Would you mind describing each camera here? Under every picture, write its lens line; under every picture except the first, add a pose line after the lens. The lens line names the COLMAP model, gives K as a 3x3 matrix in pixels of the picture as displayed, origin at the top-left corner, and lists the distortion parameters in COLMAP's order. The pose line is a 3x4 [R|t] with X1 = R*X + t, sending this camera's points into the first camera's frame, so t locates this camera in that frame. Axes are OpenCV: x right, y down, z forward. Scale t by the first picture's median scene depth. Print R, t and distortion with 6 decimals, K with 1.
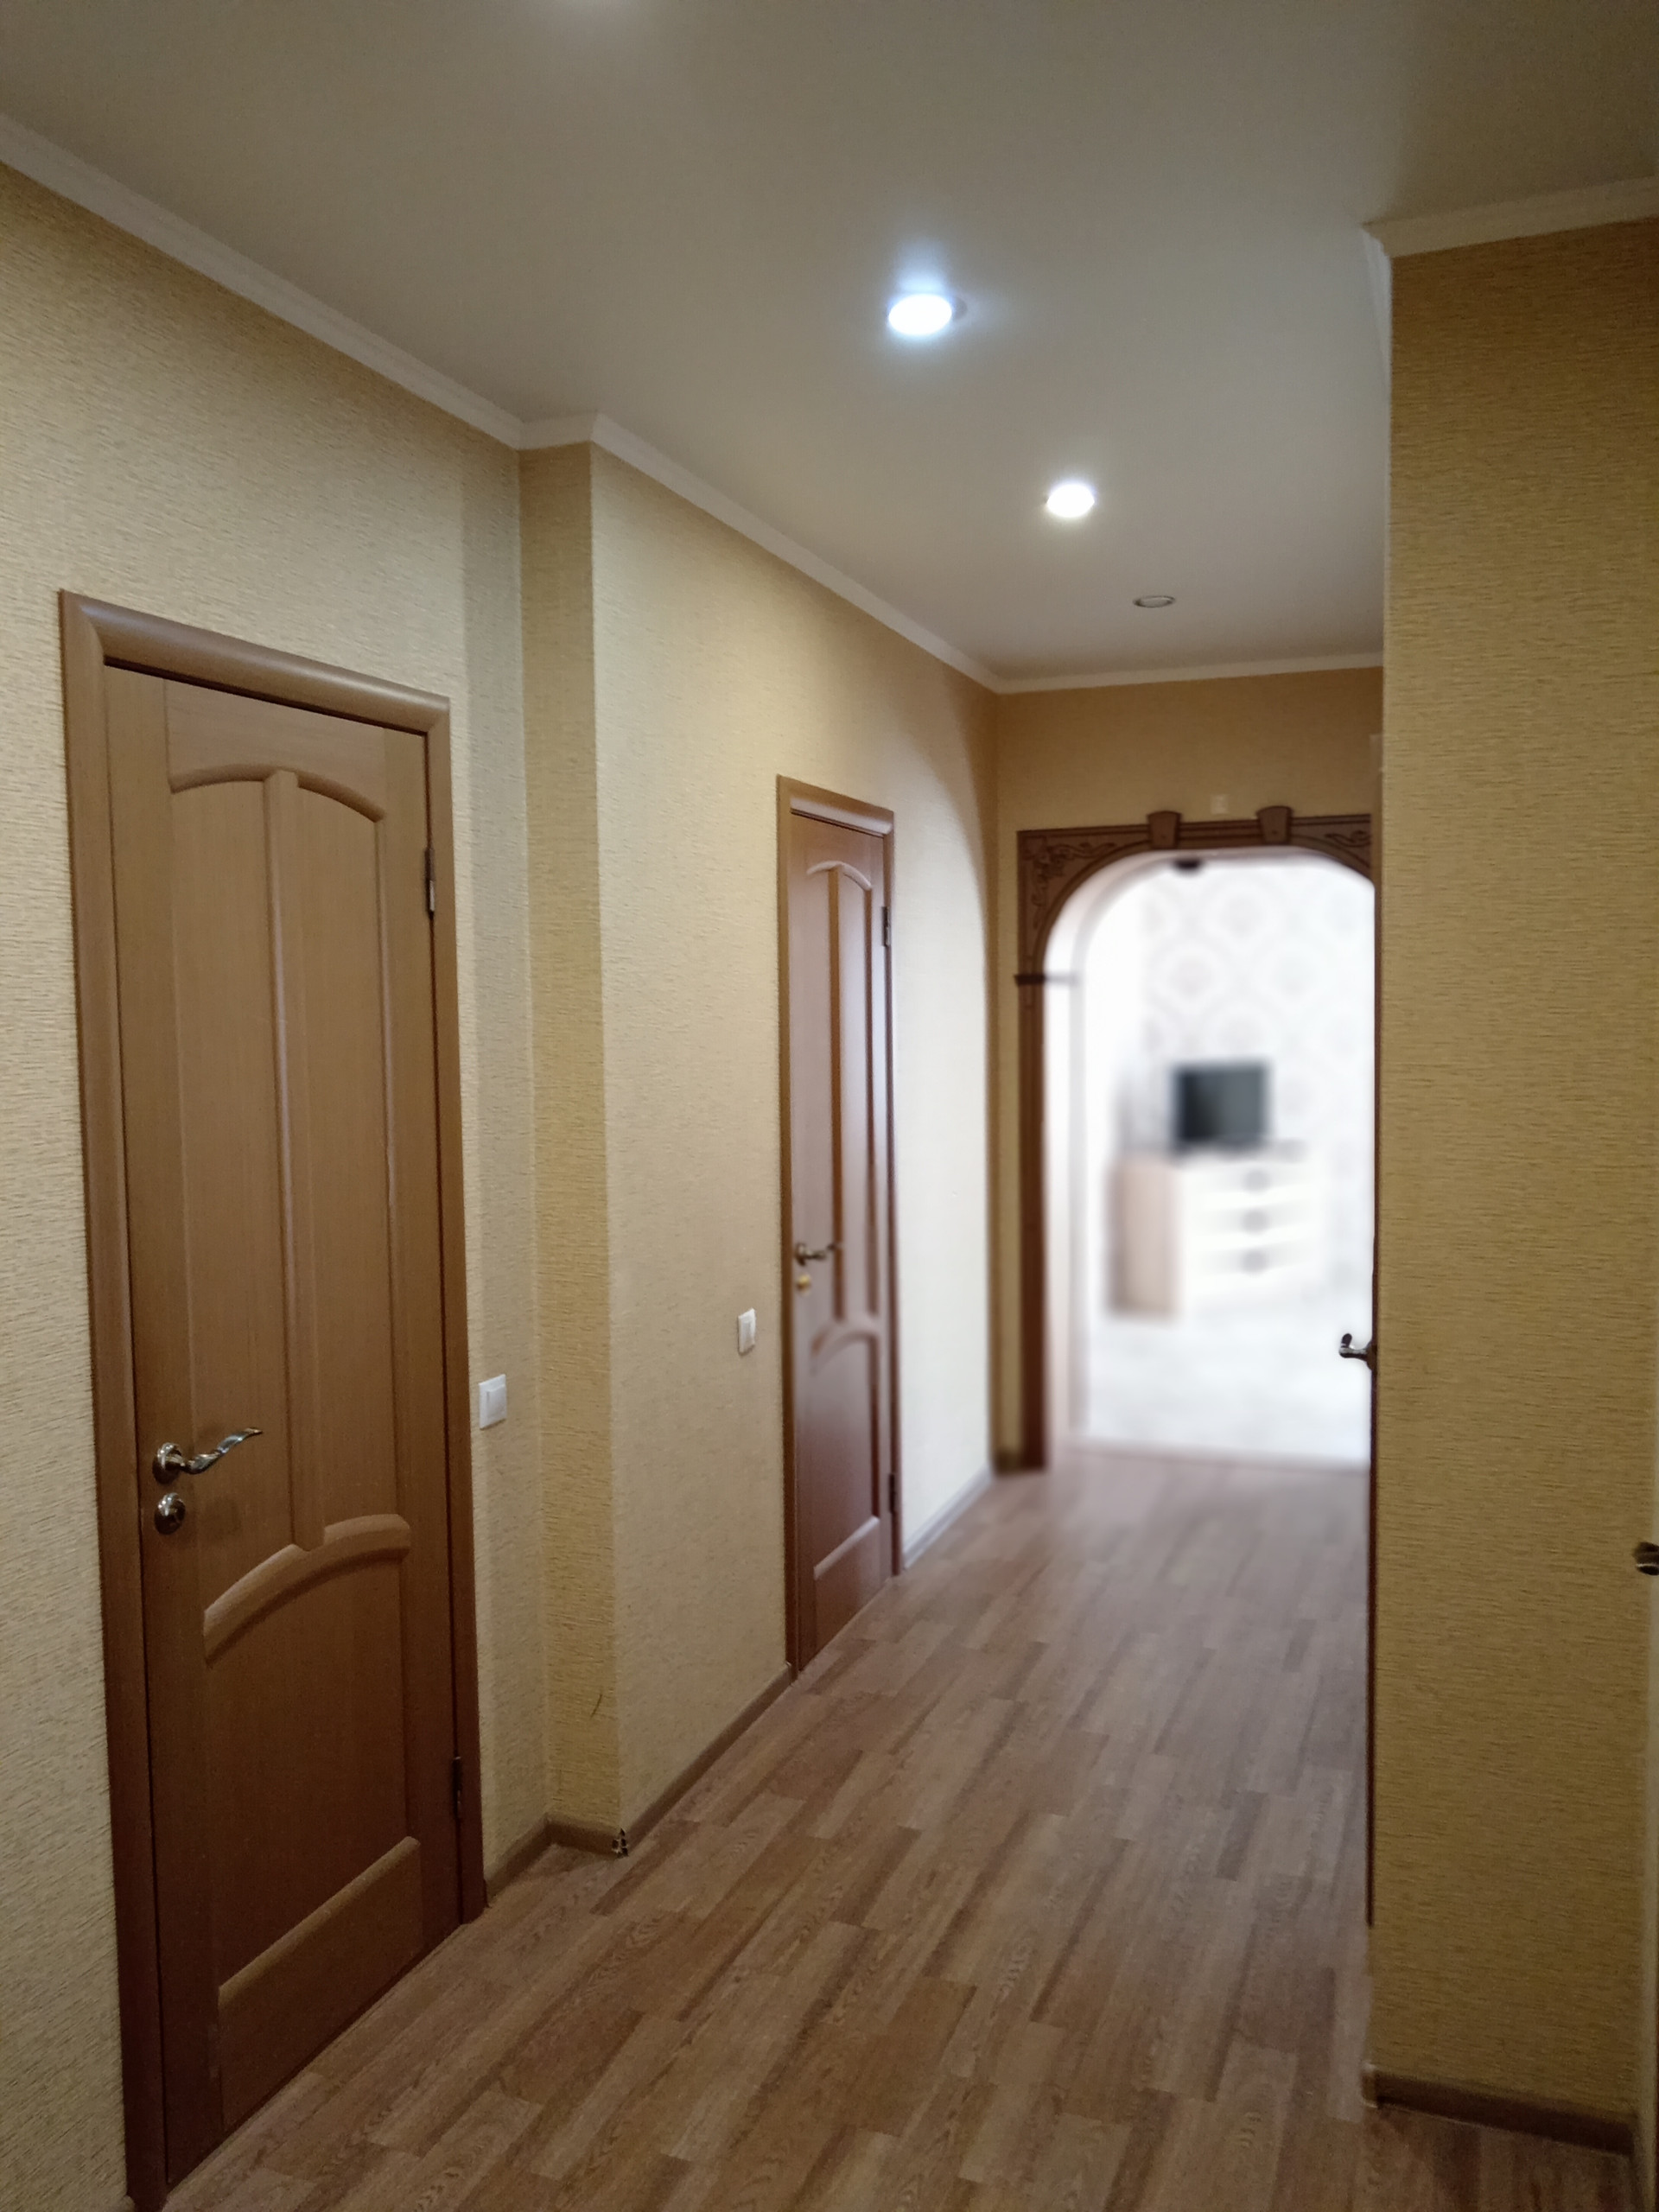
lens RADIAL K [[1724.8, 0, 824.9], [0, 1724.8, 1122.0], [0, 0, 1]] dist [0.002589, -0.005097]
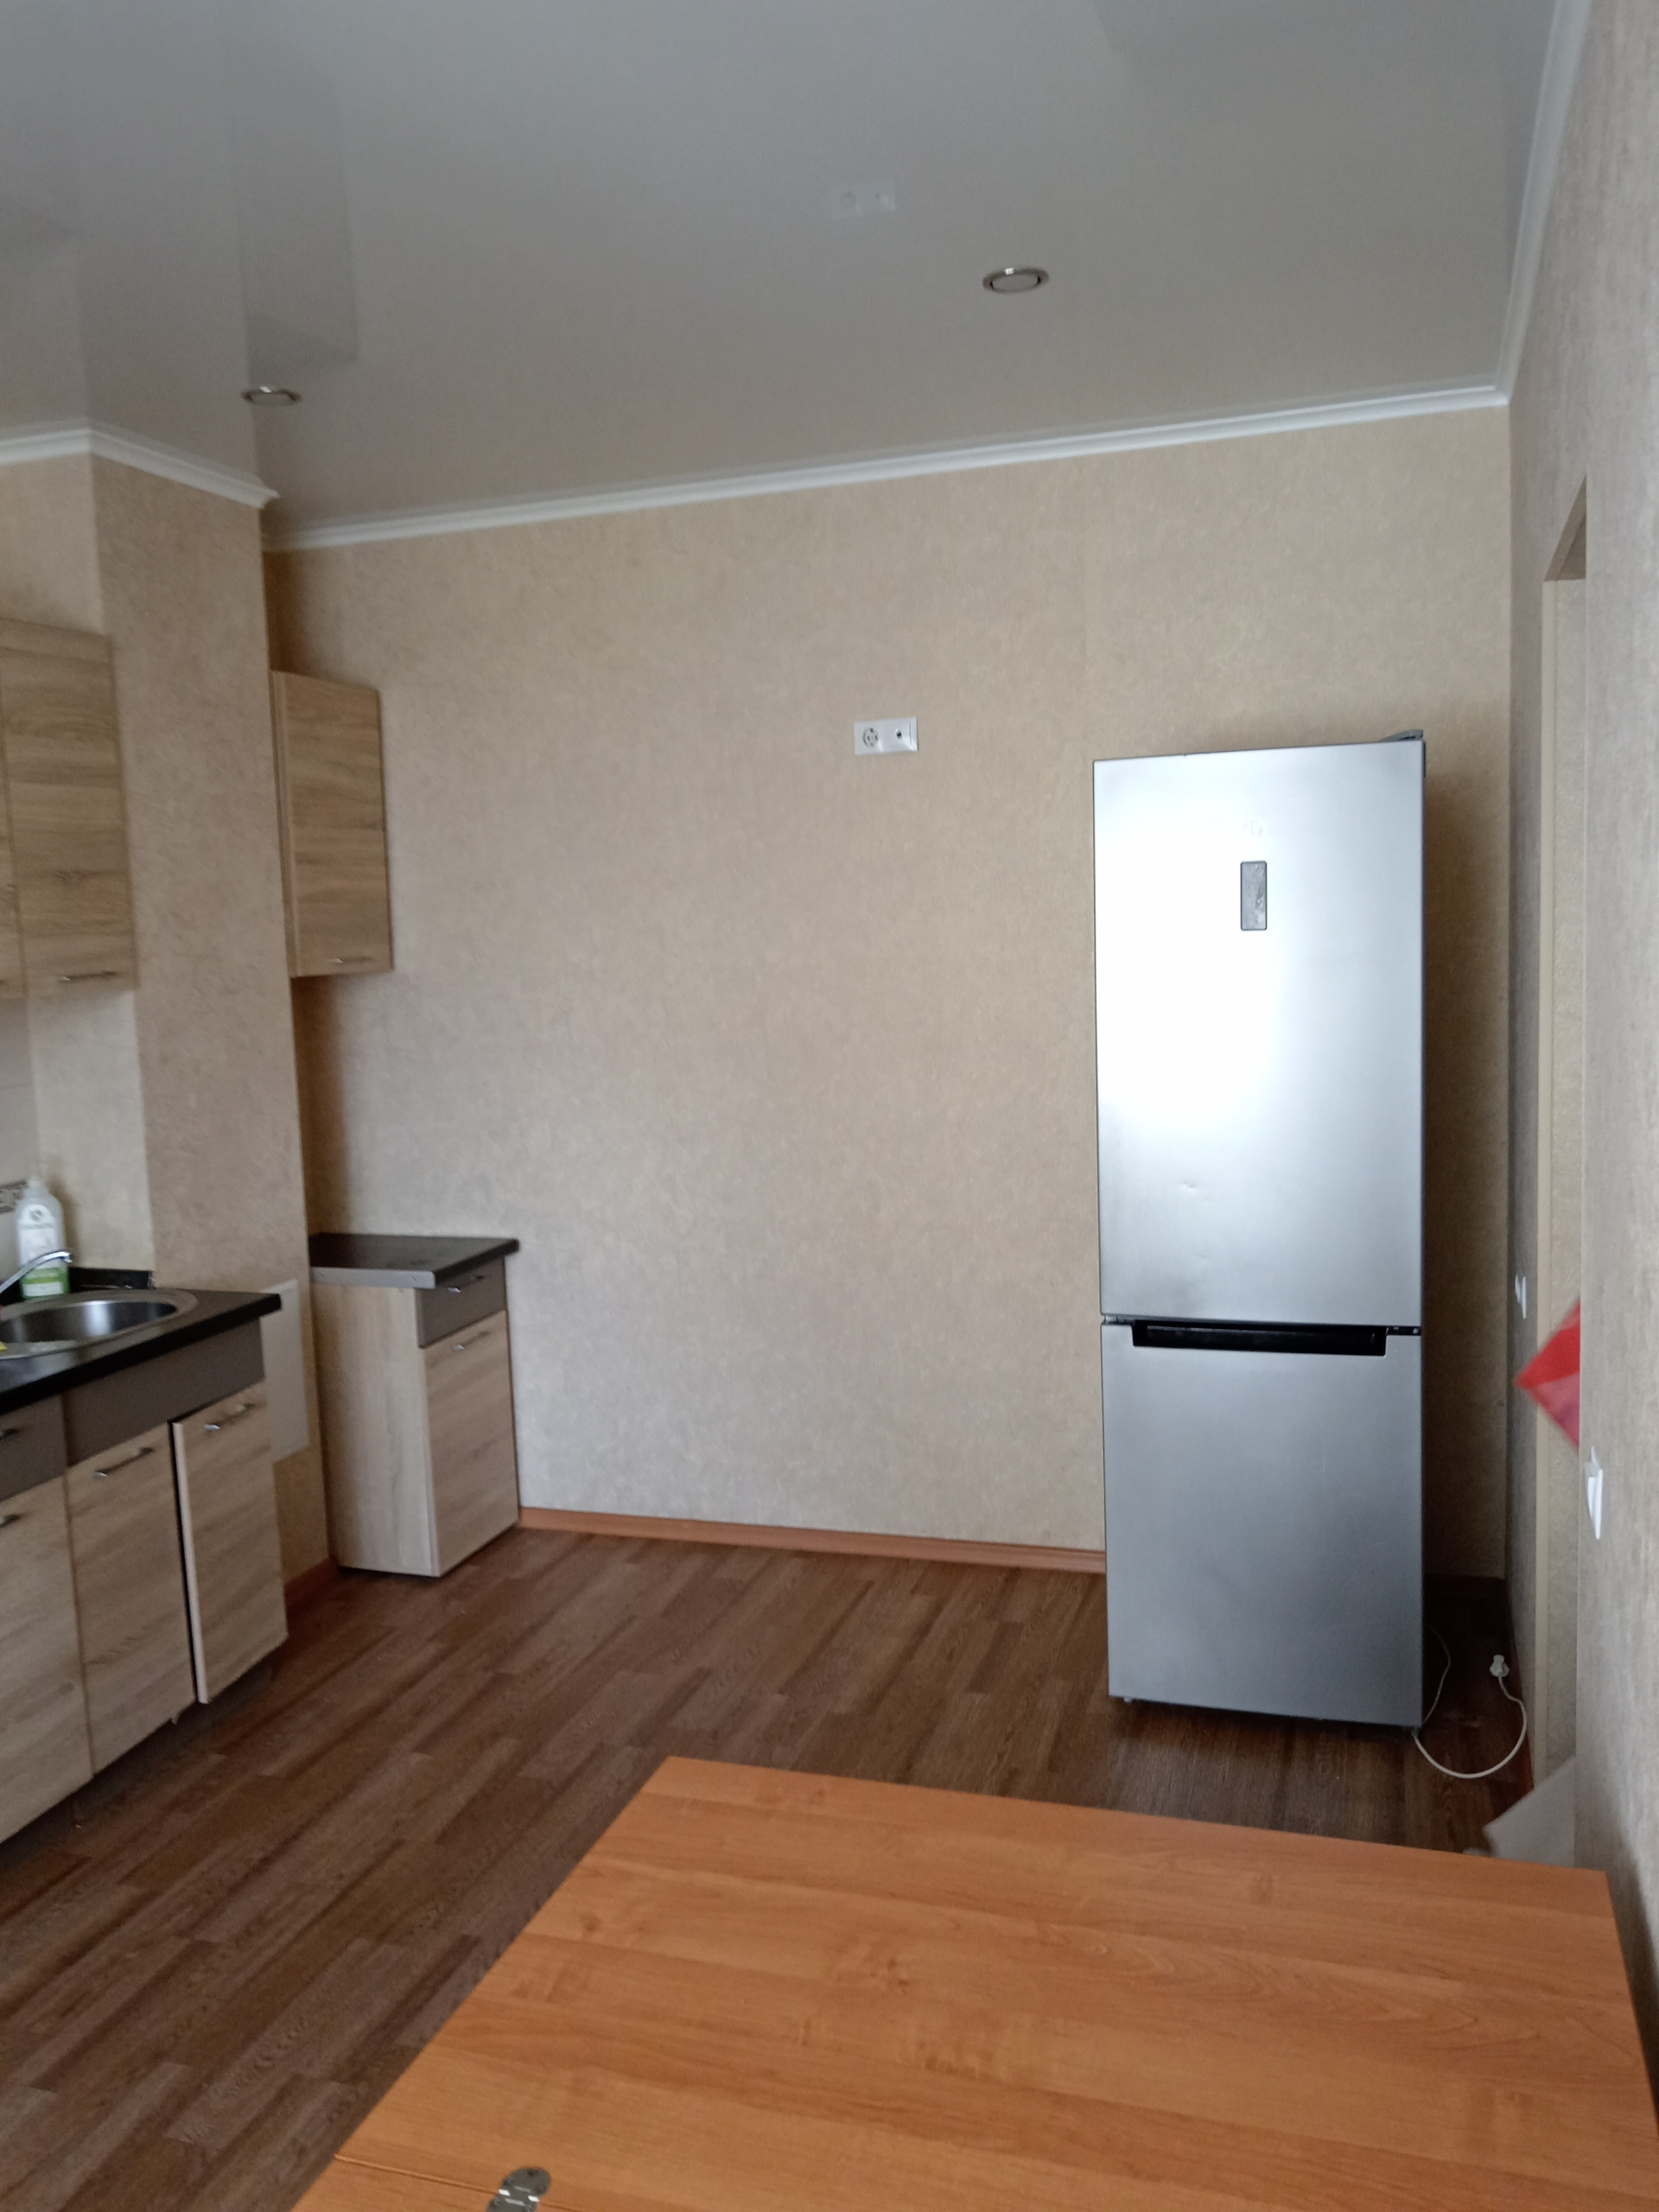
lens RADIAL K [[1745.3, 0, 830.8], [0, 1745.3, 1120.3], [0, 0, 1]] dist [0.017725, -0.003251]
pose [[-0.997136, 0.053293, -0.053660, -0.288442], [0.042219, 0.980933, 0.189704, -0.135185], [0.062746, 0.186895, -0.980374, 1.806829]]
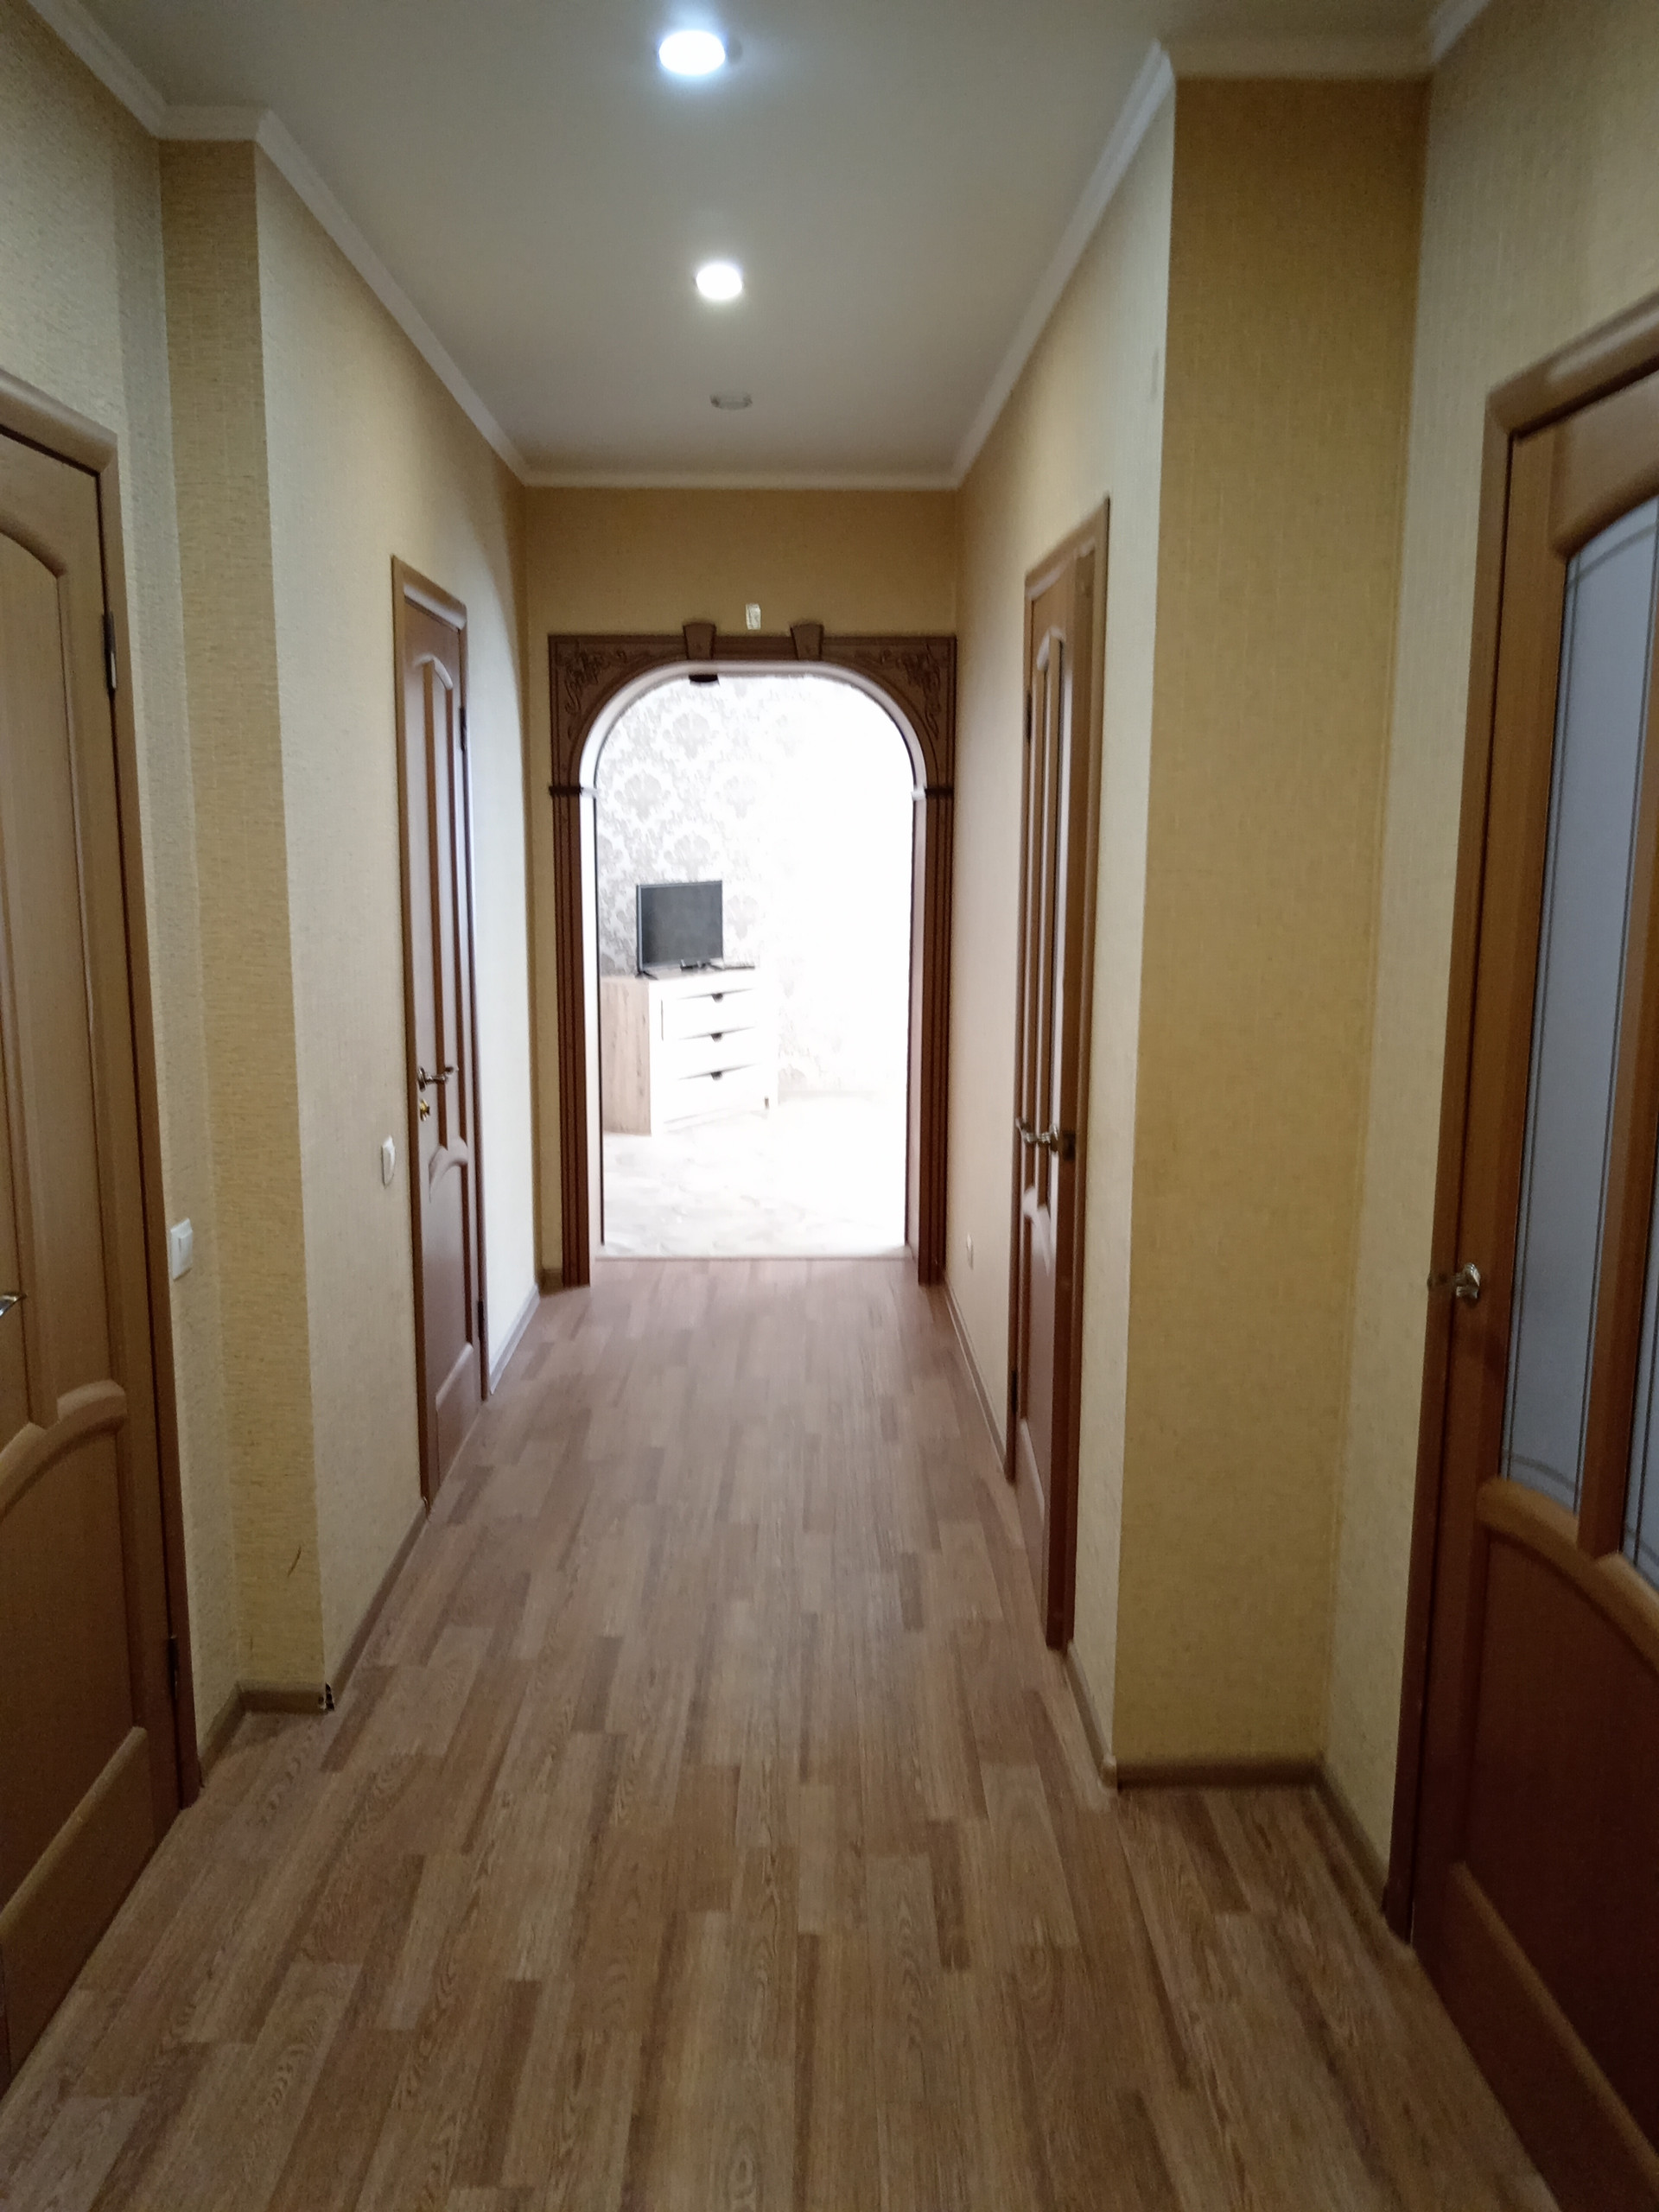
lens RADIAL K [[1724.8, 0, 824.9], [0, 1724.8, 1122.0], [0, 0, 1]] dist [0.002589, -0.005097]
pose [[0.928435, -0.053113, 0.367677, -0.203331], [0.015671, 0.994445, 0.104083, 0.007684], [-0.371163, -0.090872, 0.924110, 0.049726]]
